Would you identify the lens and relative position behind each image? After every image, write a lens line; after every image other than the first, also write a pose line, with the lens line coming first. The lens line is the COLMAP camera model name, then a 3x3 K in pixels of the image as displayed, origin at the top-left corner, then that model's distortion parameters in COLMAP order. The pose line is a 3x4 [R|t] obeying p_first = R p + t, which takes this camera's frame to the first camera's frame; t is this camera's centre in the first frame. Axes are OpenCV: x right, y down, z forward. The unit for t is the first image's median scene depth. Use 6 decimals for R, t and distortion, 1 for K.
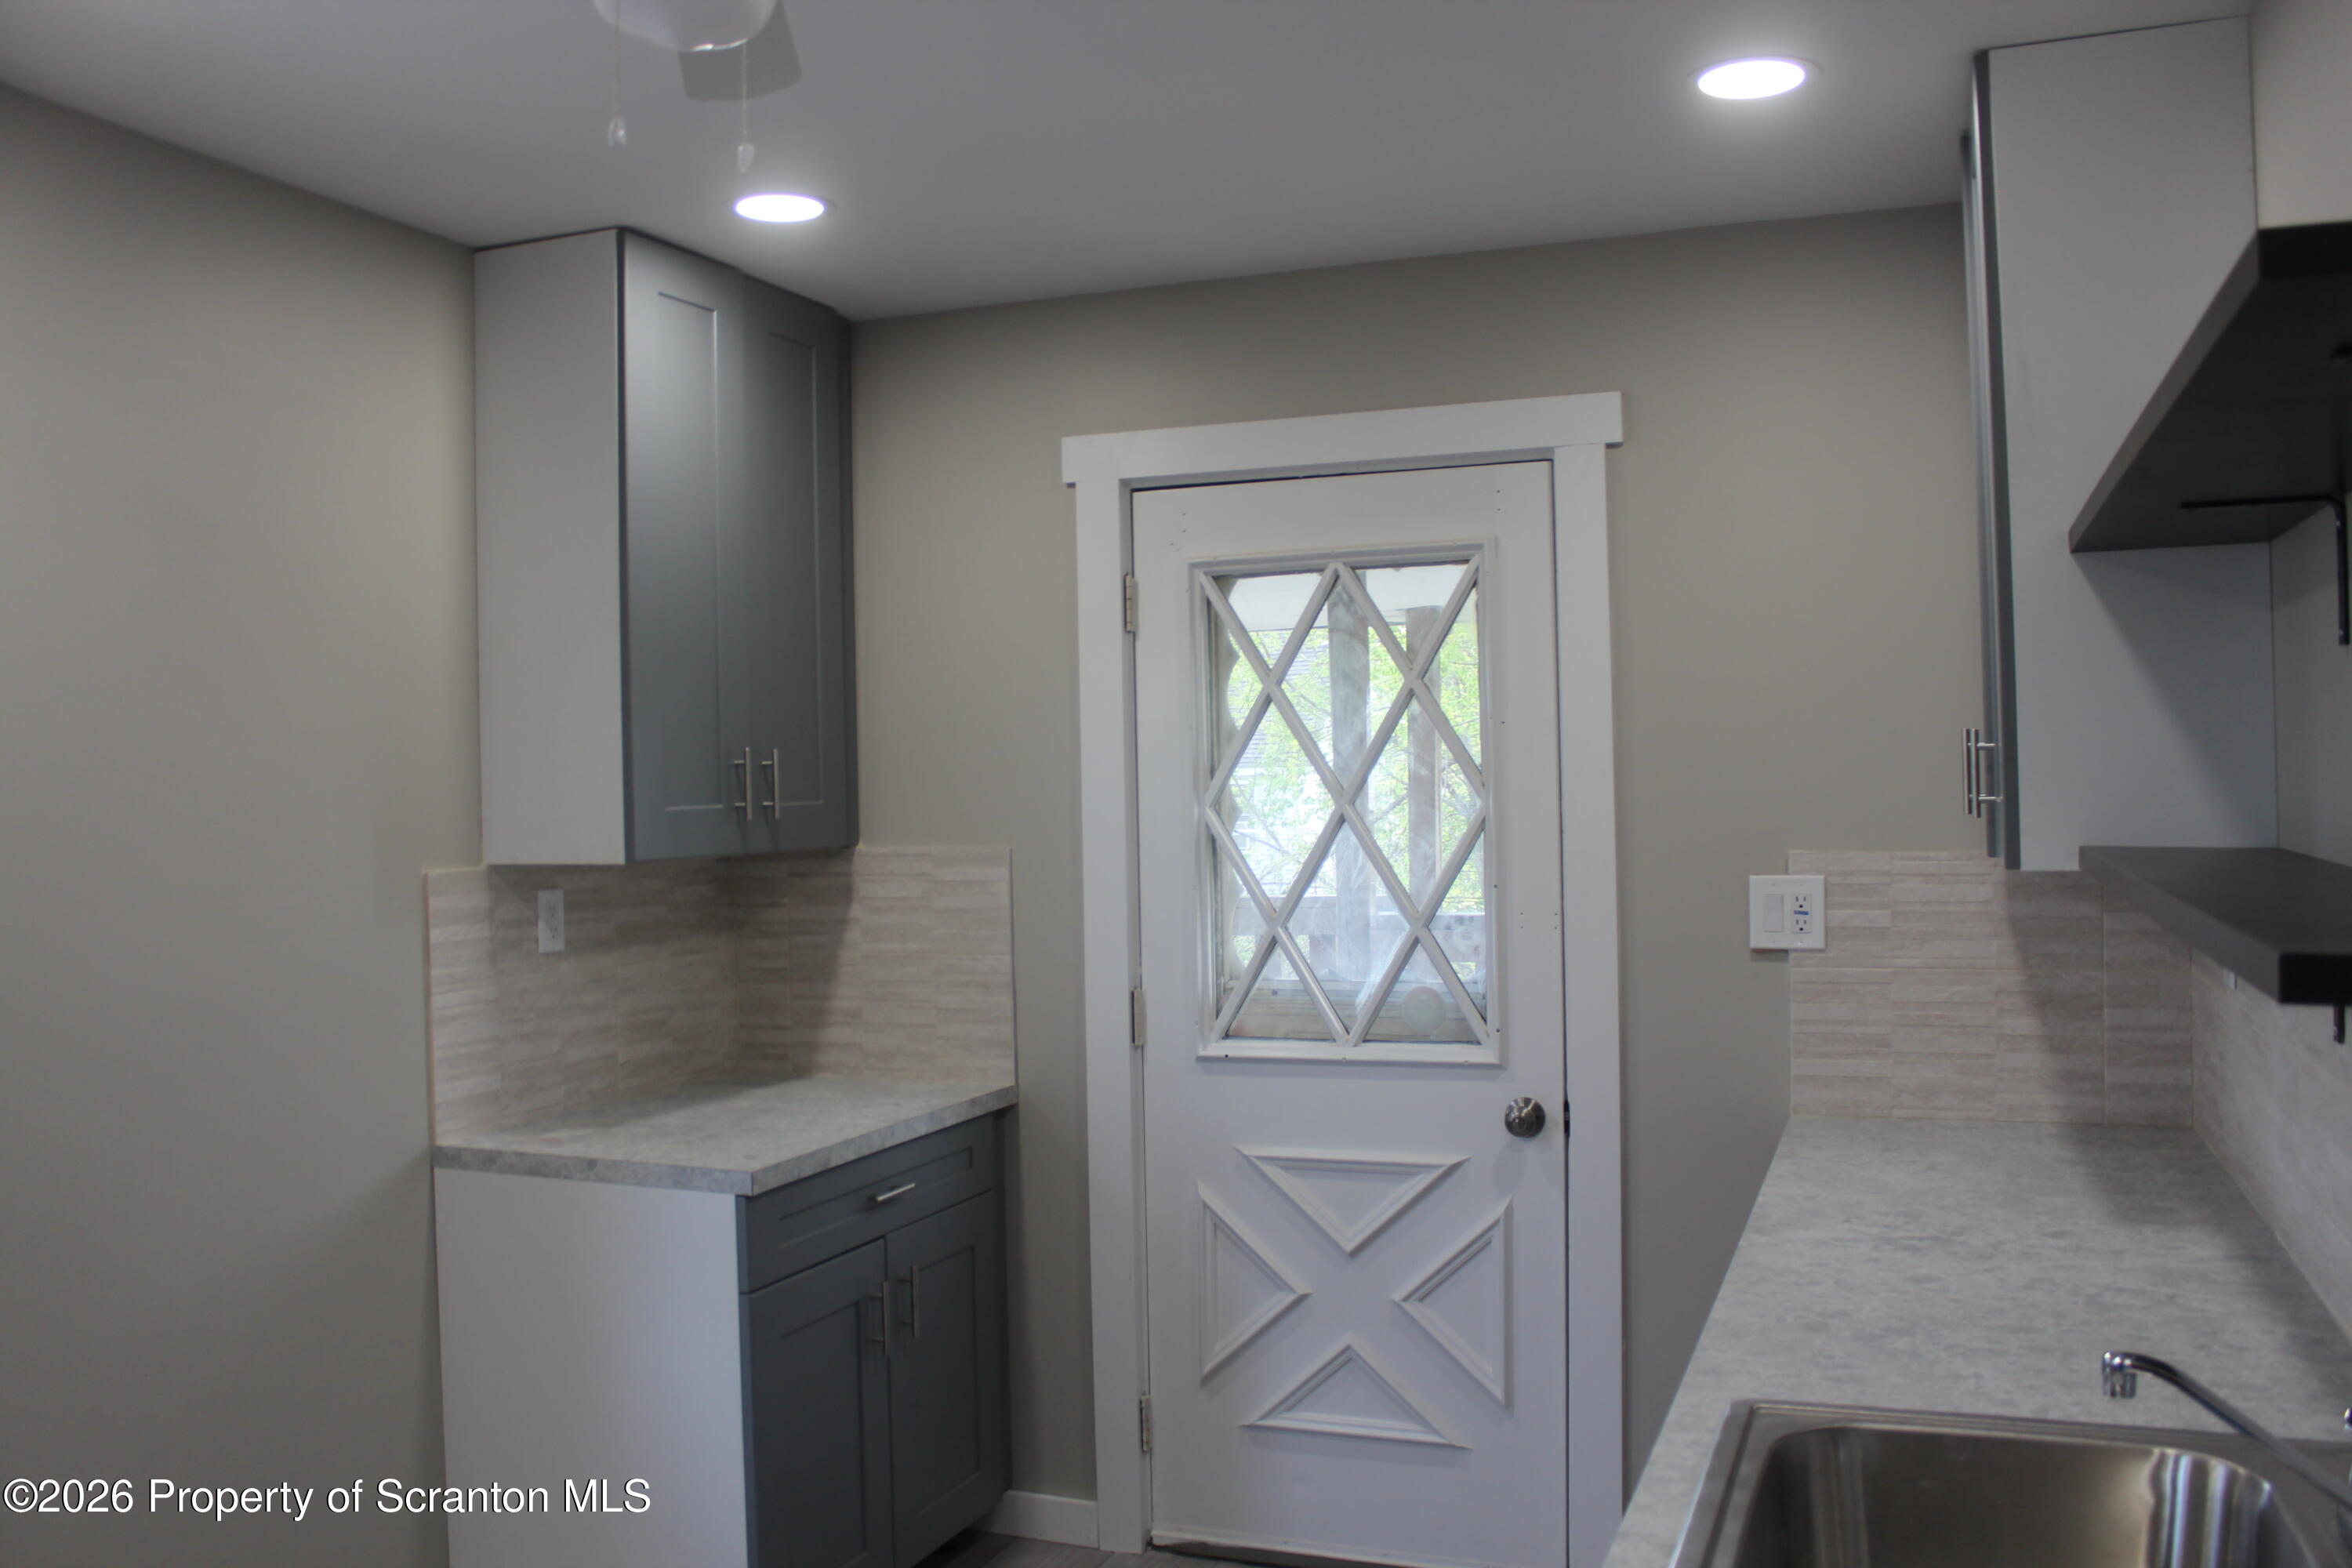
lens RADIAL K [[1980.6, 0, 1176.0], [0, 1980.6, 784.0], [0, 0, 1]] dist [-0.170204, 0.169822]
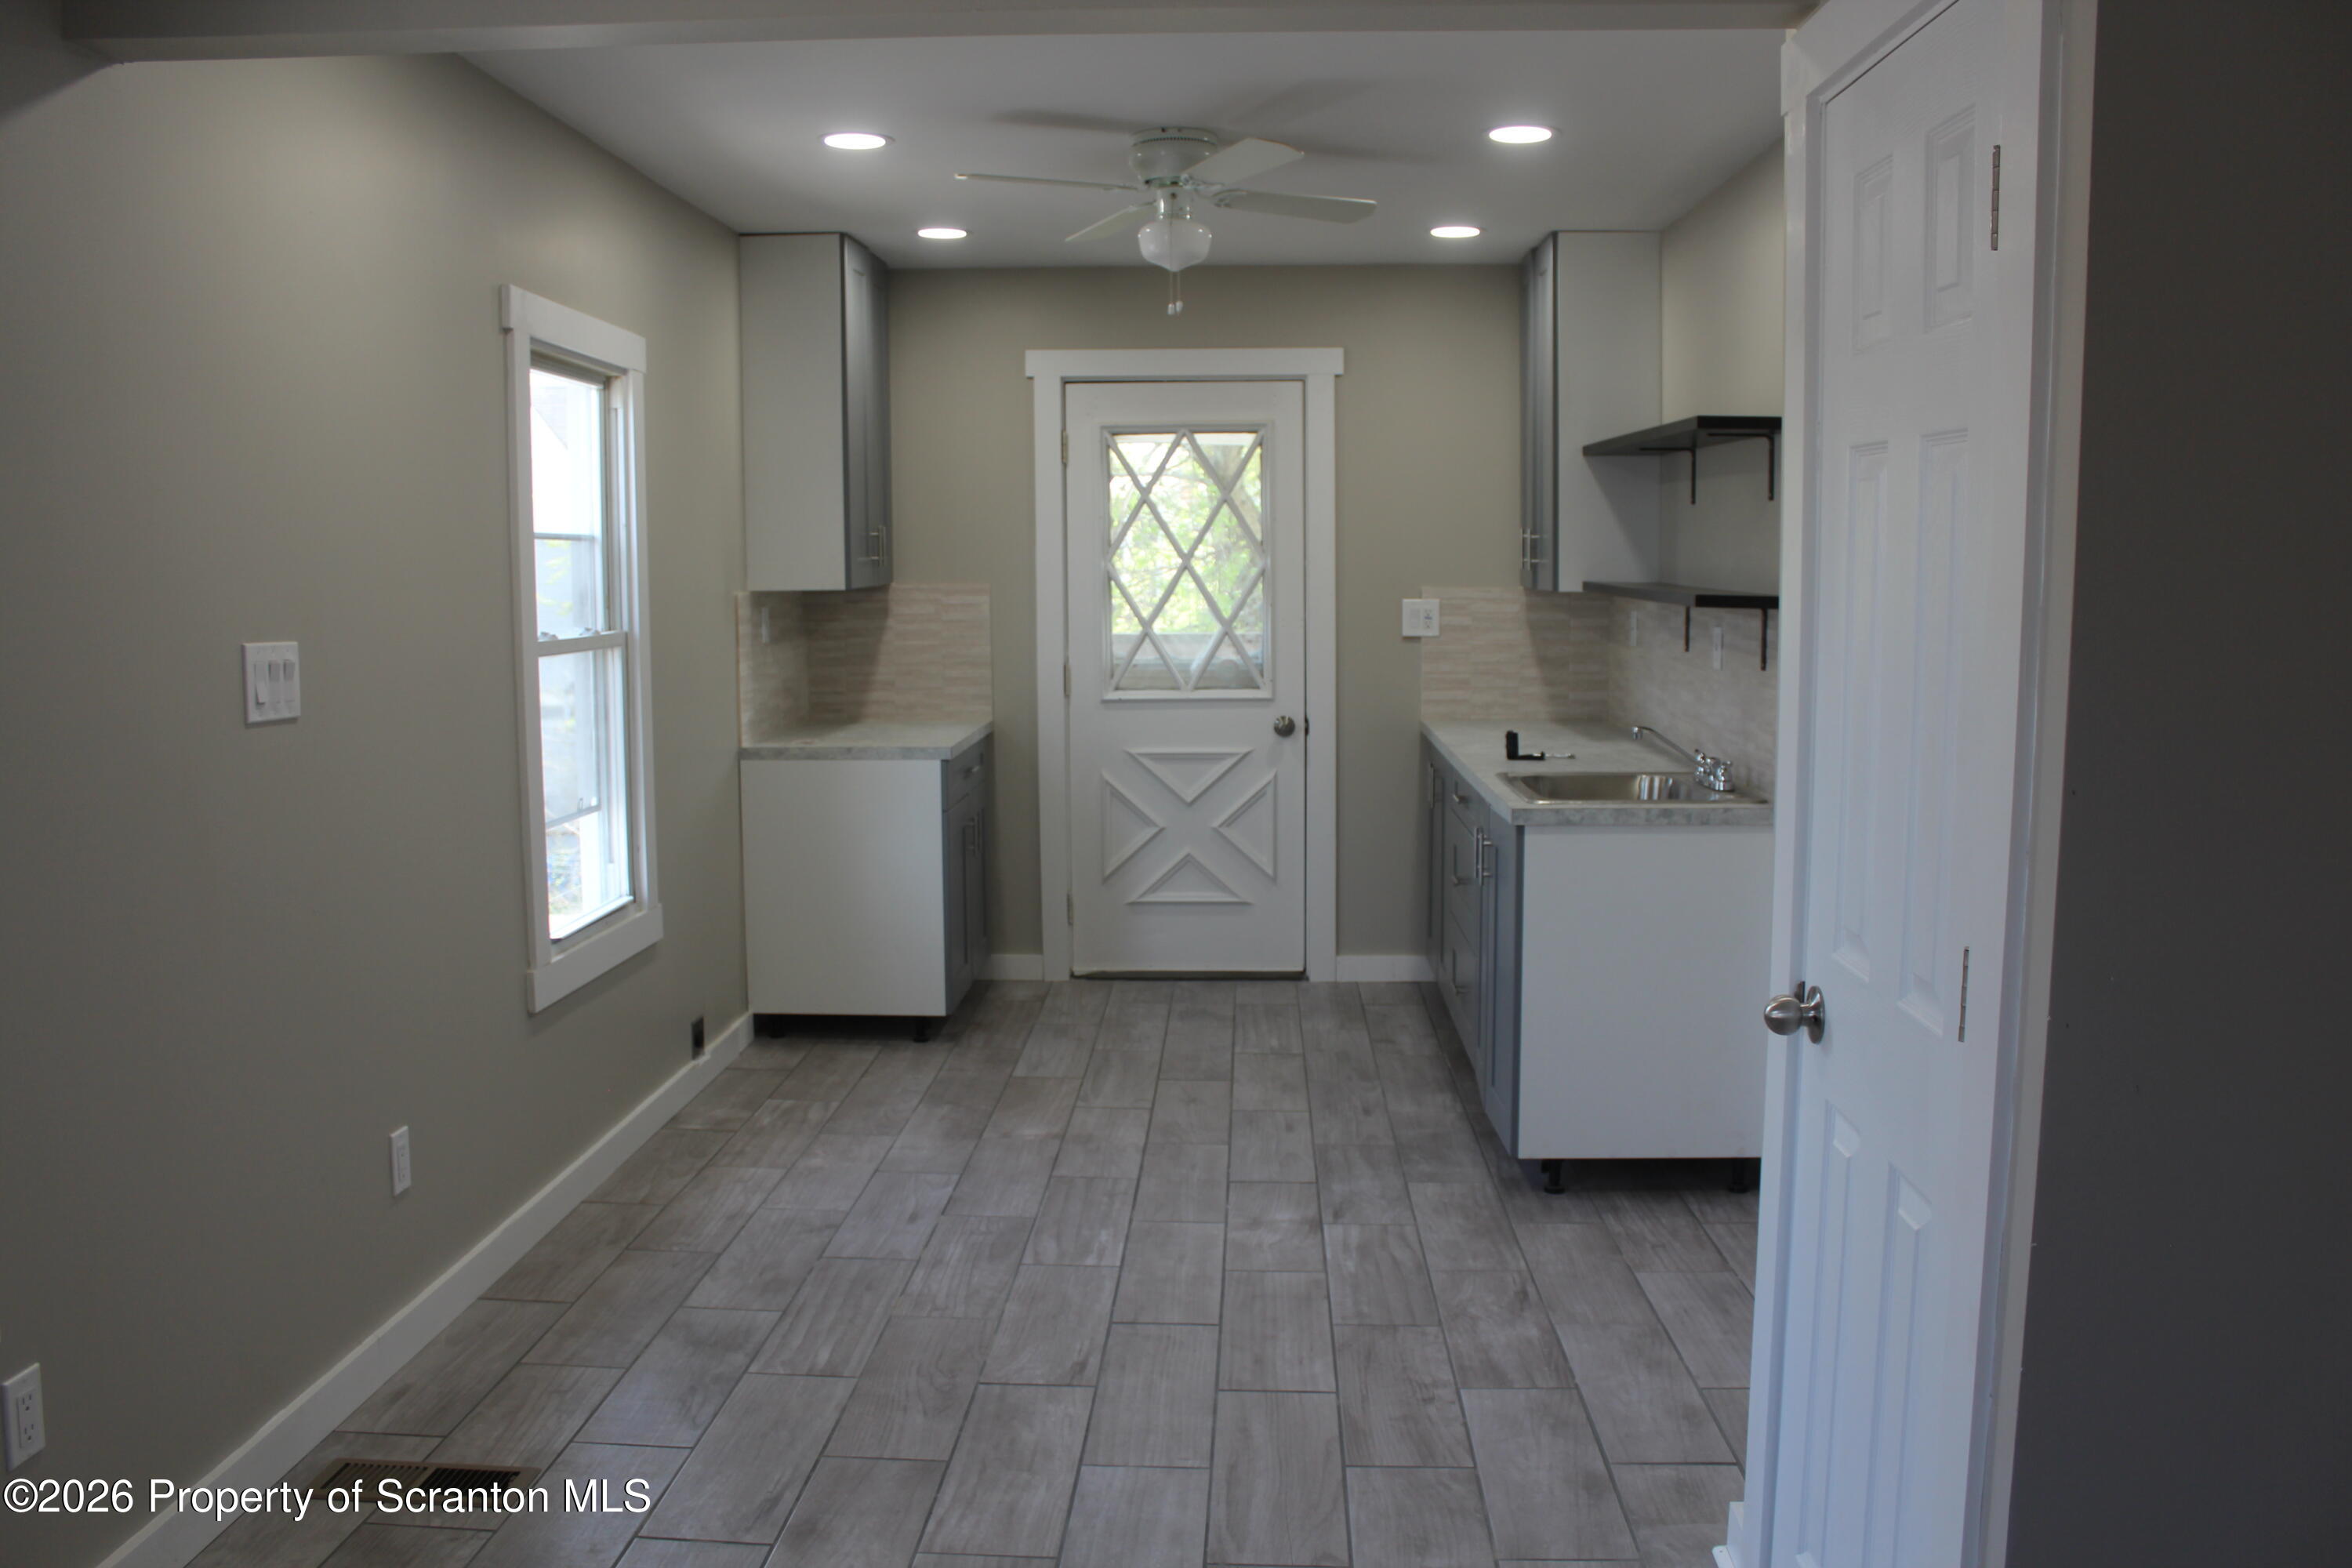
lens RADIAL K [[1980.6, 0, 1176.0], [0, 1980.6, 784.0], [0, 0, 1]] dist [-0.170204, 0.169822]
pose [[0.942787, -0.025280, 0.332437, -0.550705], [-0.012149, 0.993854, 0.110031, 0.014194], [-0.333176, -0.107774, 0.936685, -0.760524]]
